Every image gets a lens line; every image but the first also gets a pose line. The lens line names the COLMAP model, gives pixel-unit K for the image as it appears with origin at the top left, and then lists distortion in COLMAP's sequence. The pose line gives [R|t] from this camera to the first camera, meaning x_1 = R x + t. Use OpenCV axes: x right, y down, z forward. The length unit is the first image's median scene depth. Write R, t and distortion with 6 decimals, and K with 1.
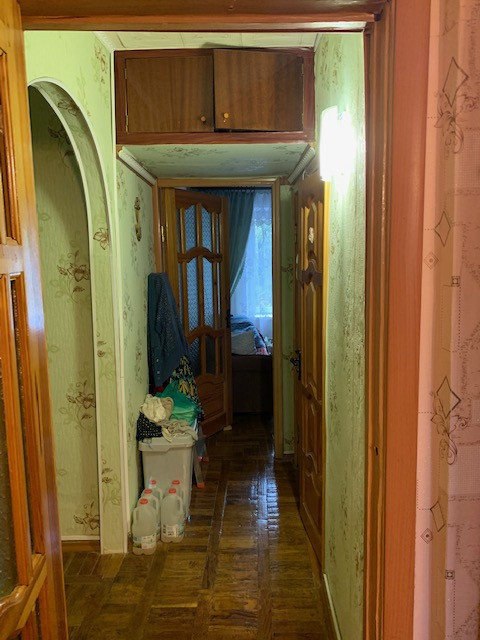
lens RADIAL K [[494.7, 0, 243.9], [0, 494.7, 317.2], [0, 0, 1]] dist [0.080329, -0.080452]
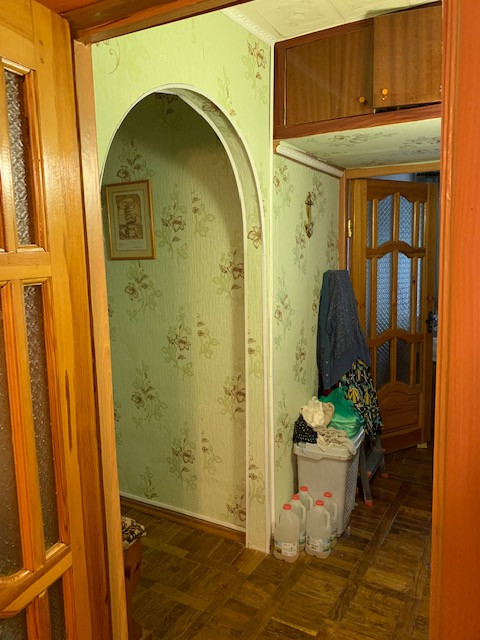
lens RADIAL K [[494.7, 0, 243.9], [0, 494.7, 317.2], [0, 0, 1]] dist [0.080329, -0.080452]
pose [[0.874625, 0.063418, -0.480634, 0.169819], [-0.055247, 0.997987, 0.031146, -0.024896], [0.481642, -0.000688, 0.876368, 0.108169]]
